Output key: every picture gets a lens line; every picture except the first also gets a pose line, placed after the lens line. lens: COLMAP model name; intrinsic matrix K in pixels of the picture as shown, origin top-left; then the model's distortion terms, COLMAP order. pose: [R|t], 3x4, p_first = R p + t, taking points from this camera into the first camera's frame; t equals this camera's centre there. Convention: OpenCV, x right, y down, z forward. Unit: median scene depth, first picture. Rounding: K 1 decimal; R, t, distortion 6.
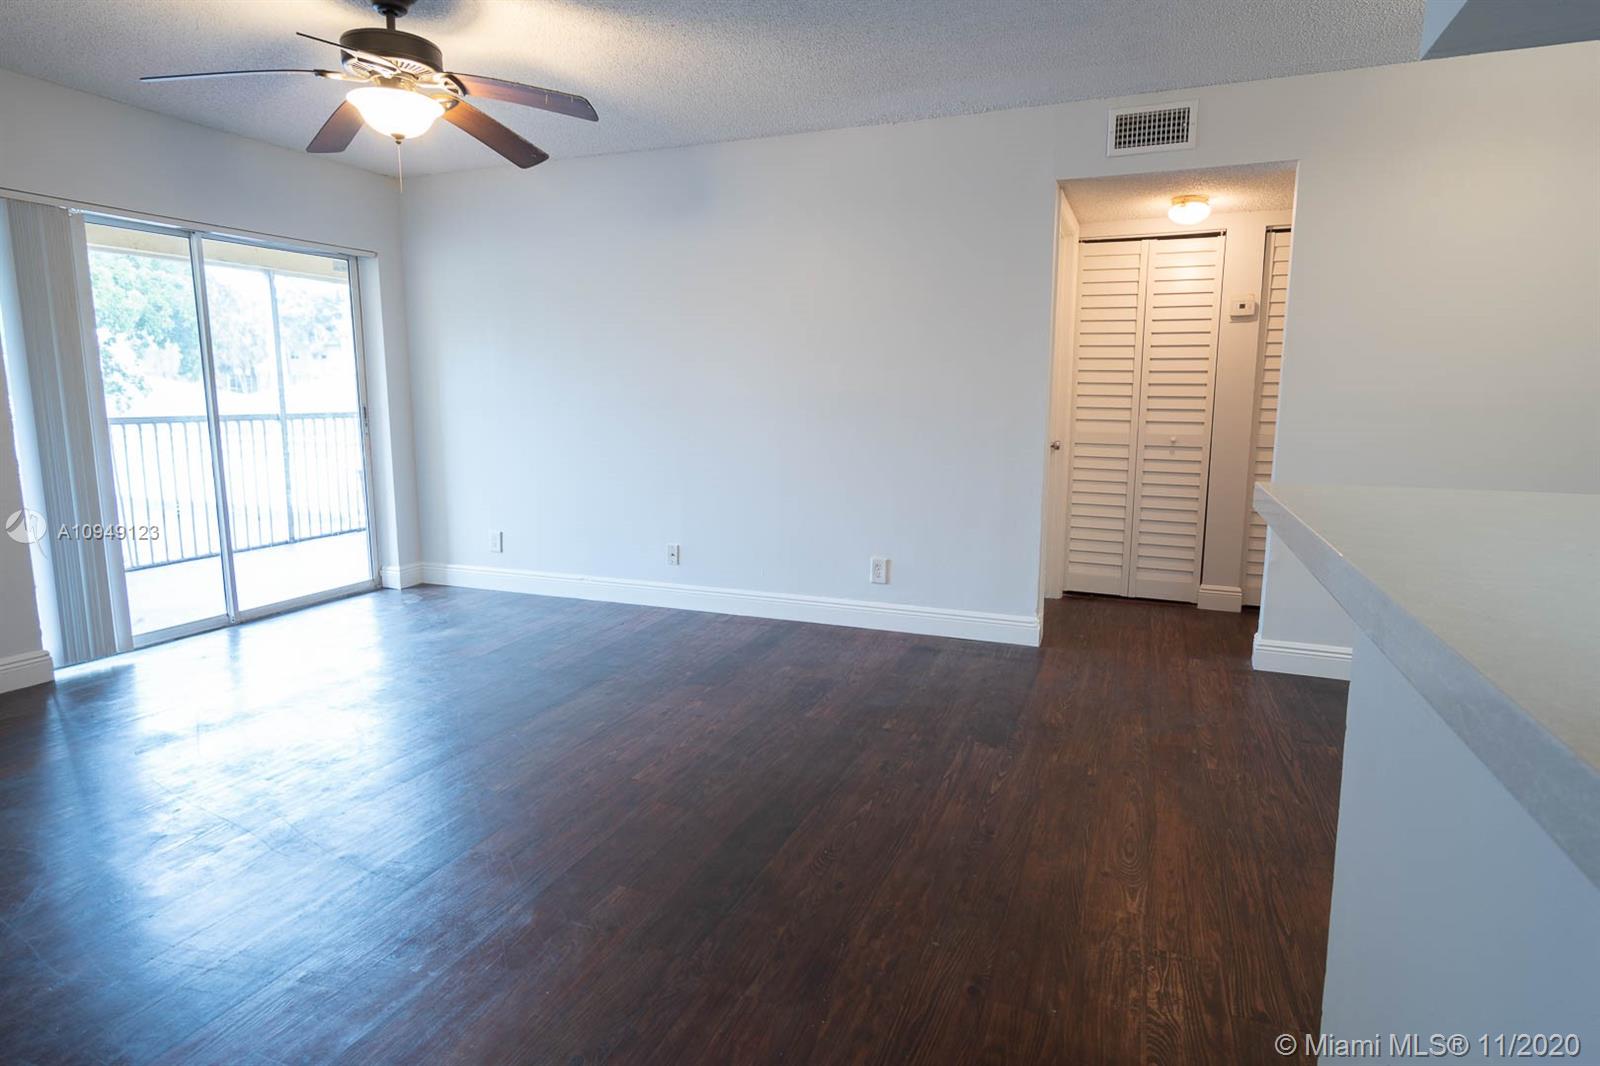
lens RADIAL K [[863.5, 0, 810.2], [0, 863.5, 515.0], [0, 0, 1]] dist [0.000274, -0.000261]
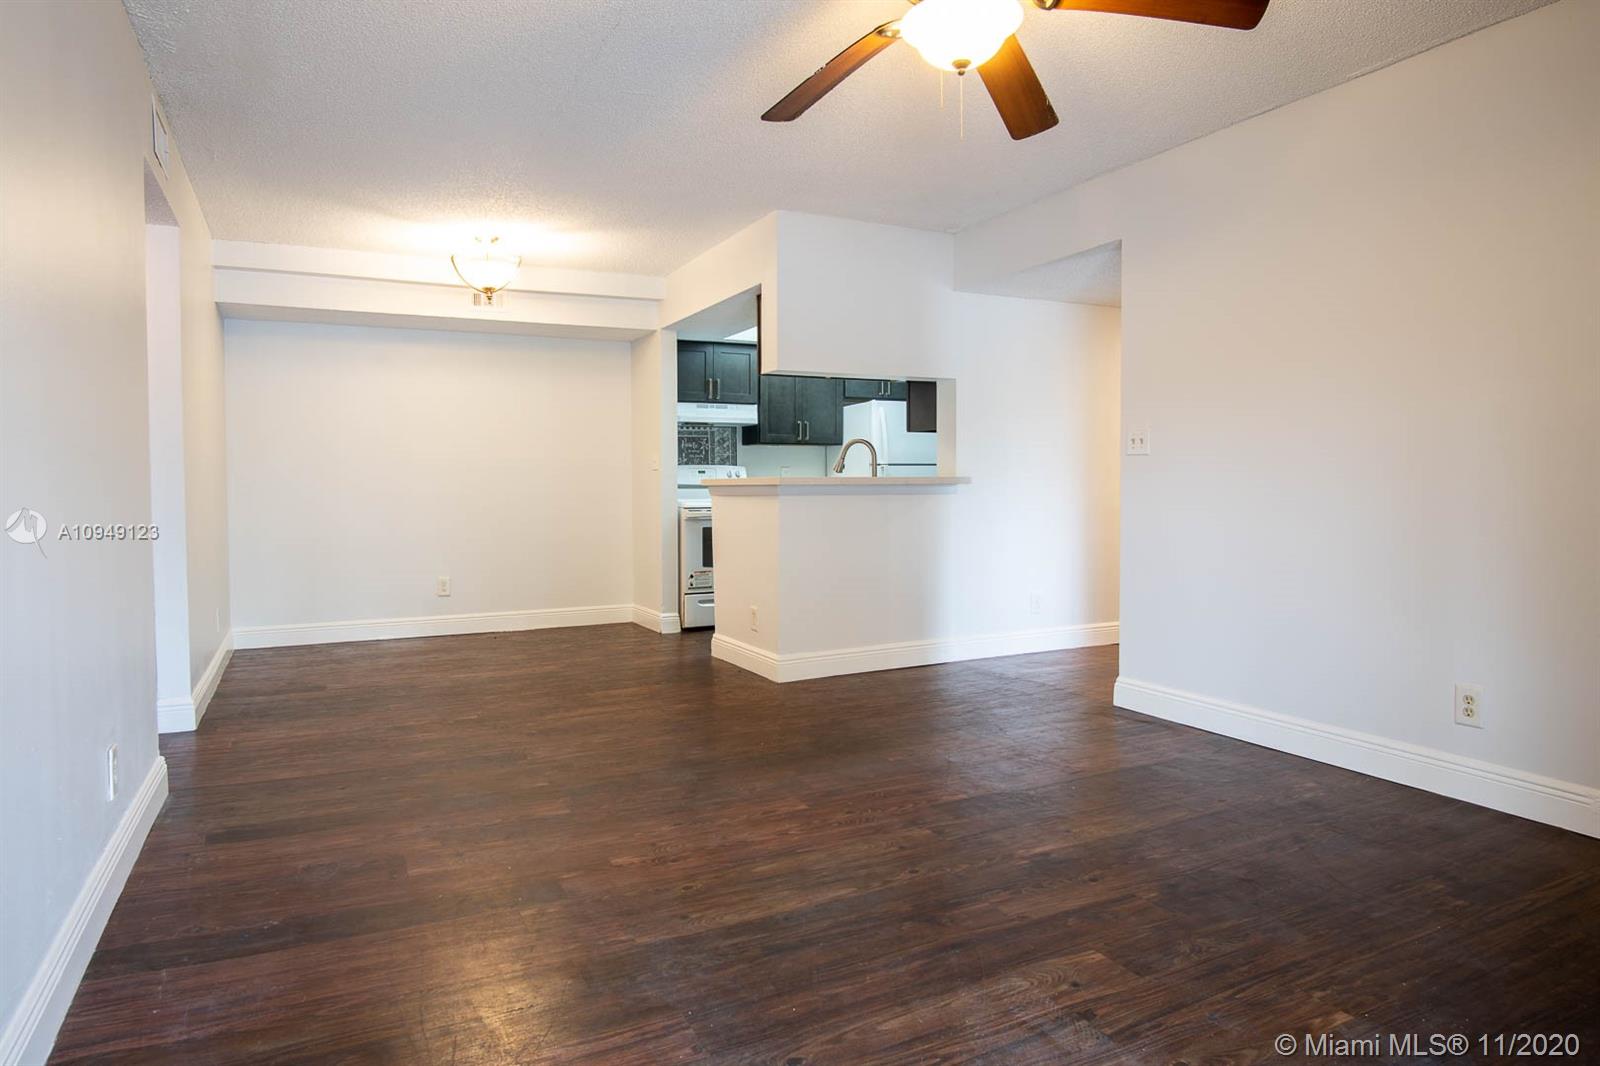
lens RADIAL K [[944.6, 0, 771.3], [0, 944.6, 523.5], [0, 0, 1]] dist [-0.029364, -0.001214]
pose [[-0.742282, -0.028569, 0.669478, -0.621779], [0.096349, 0.984159, 0.148824, -0.135540], [-0.663125, 0.174973, -0.727771, 1.211543]]
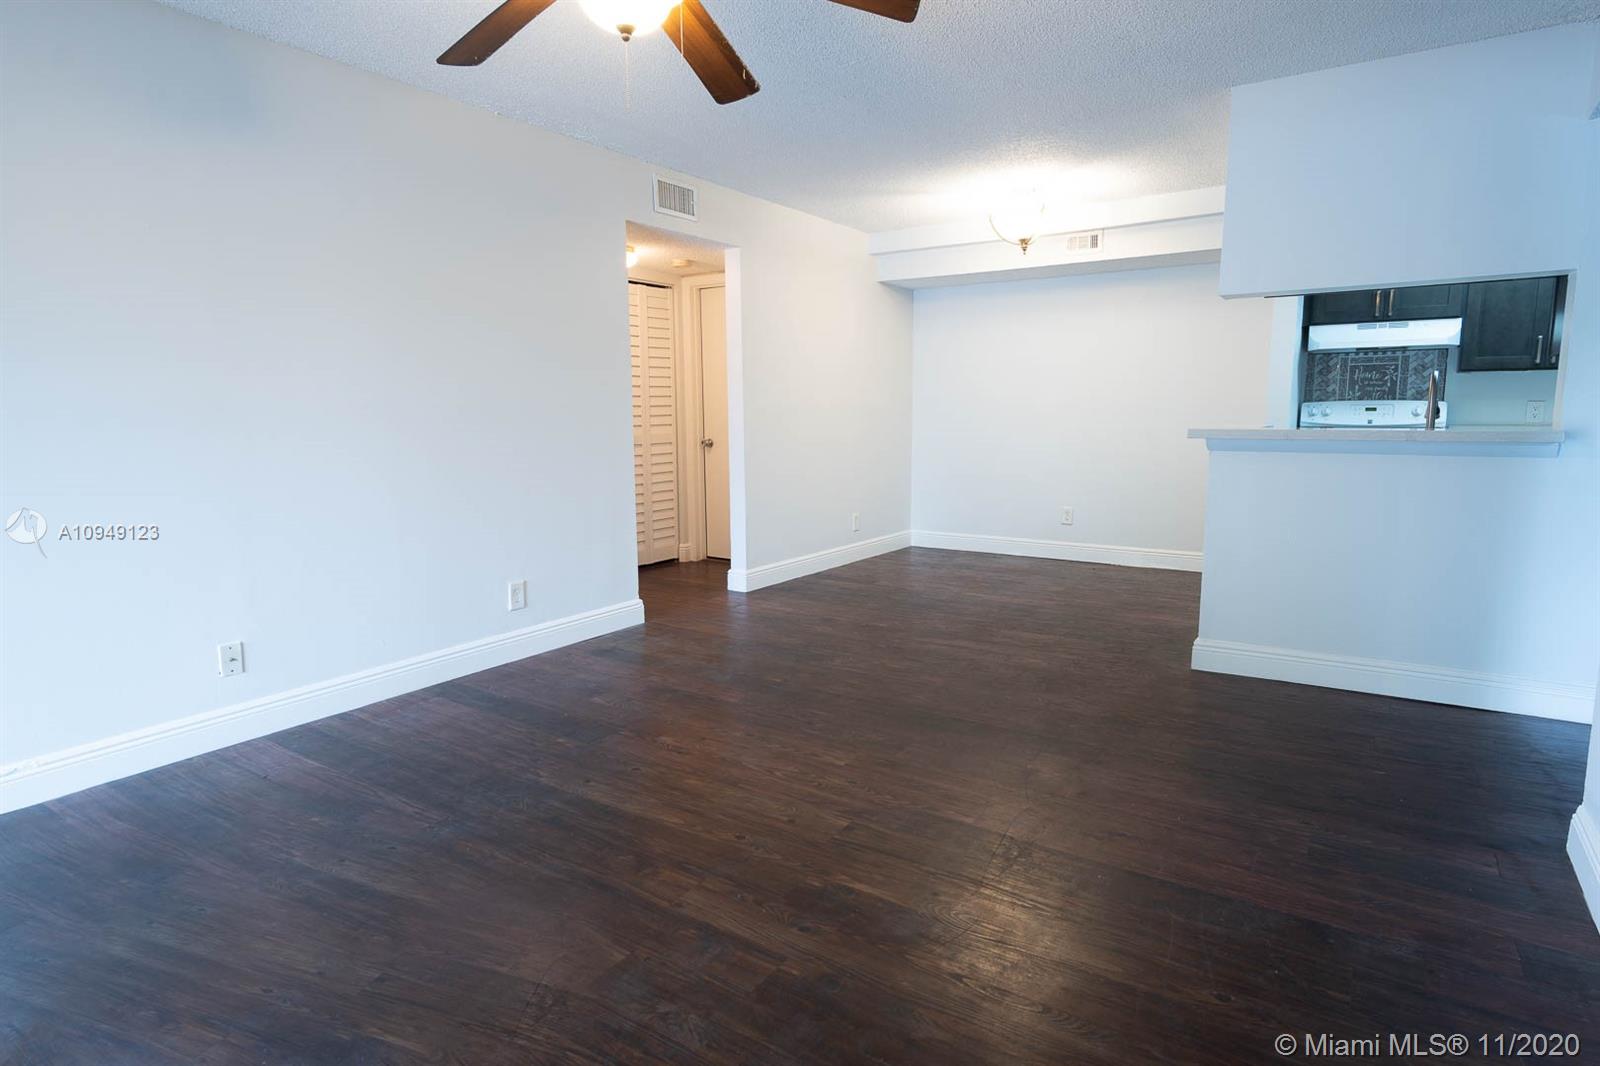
lens RADIAL K [[877.1, 0, 805.9], [0, 877.1, 526.8], [0, 0, 1]] dist [-0.005722, -0.001198]
pose [[0.198848, -0.138495, 0.970195, -0.823809], [0.145396, 0.983178, 0.110549, -0.072388], [-0.969185, 0.119080, 0.215639, 0.528337]]
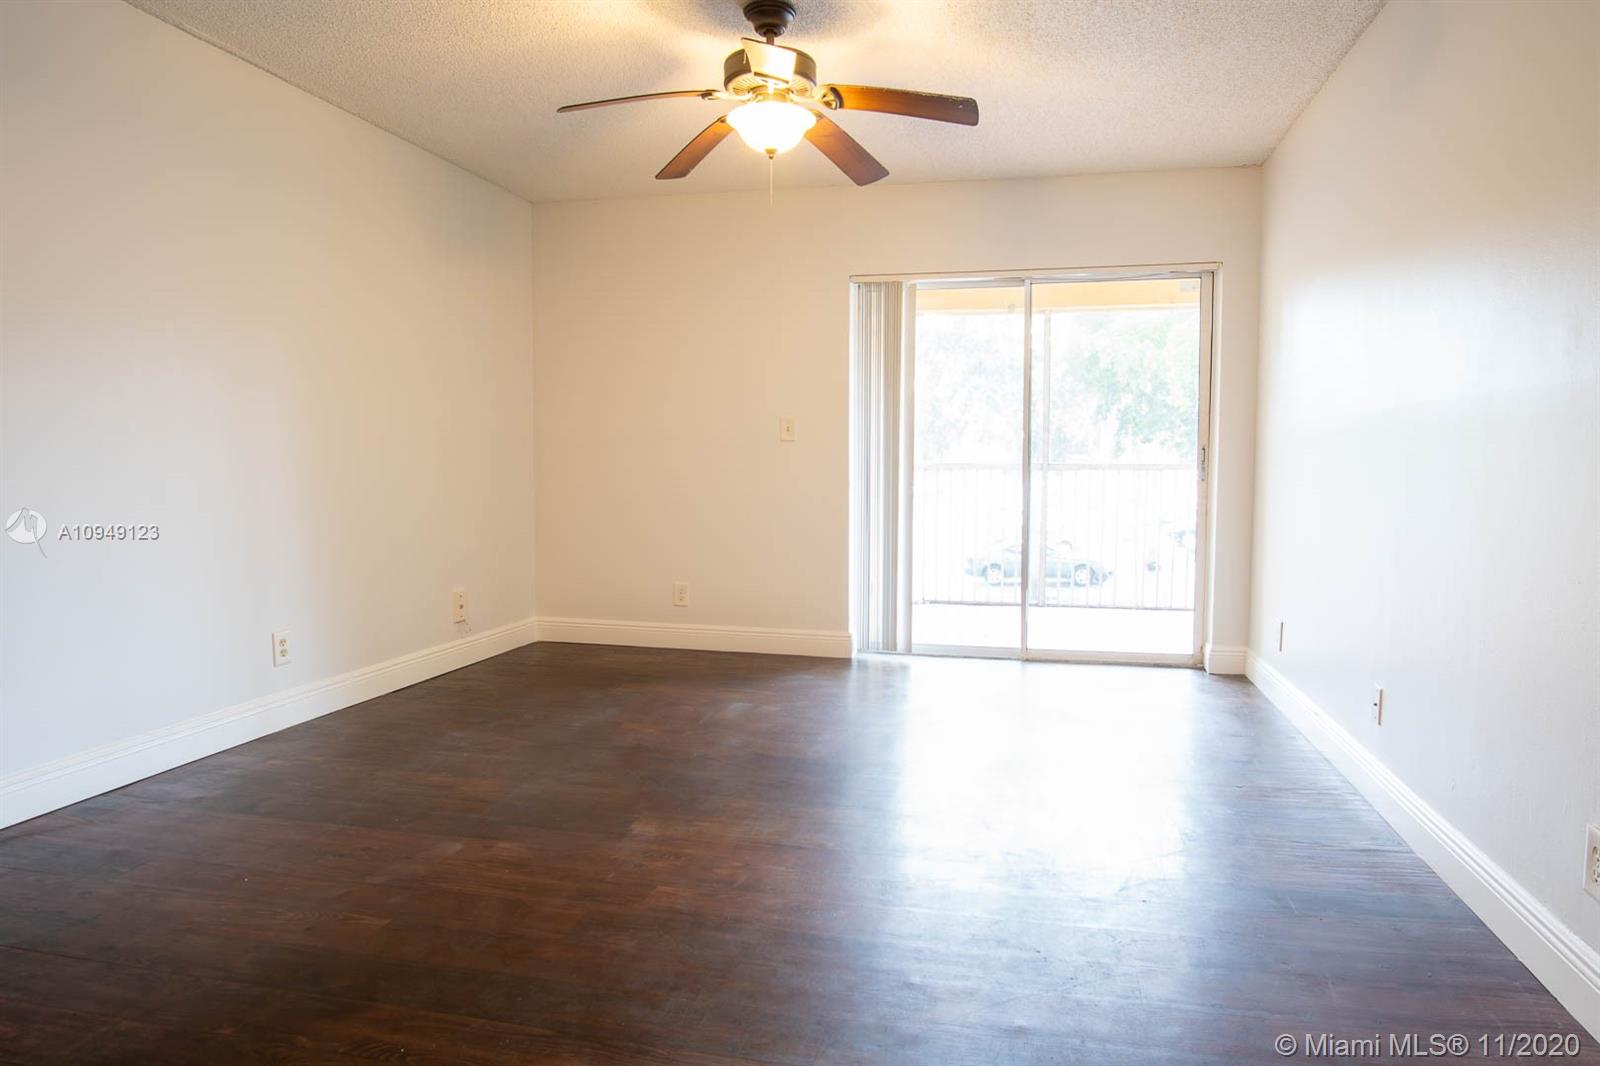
lens RADIAL K [[960.0, 0, 840.3], [0, 960.0, 522.2], [0, 0, 1]] dist [-0.014300, -0.000783]
pose [[0.181731, 0.065840, -0.981142, 0.441923], [-0.142321, 0.989012, 0.040007, -0.054215], [0.972995, 0.132367, 0.189104, 0.643730]]
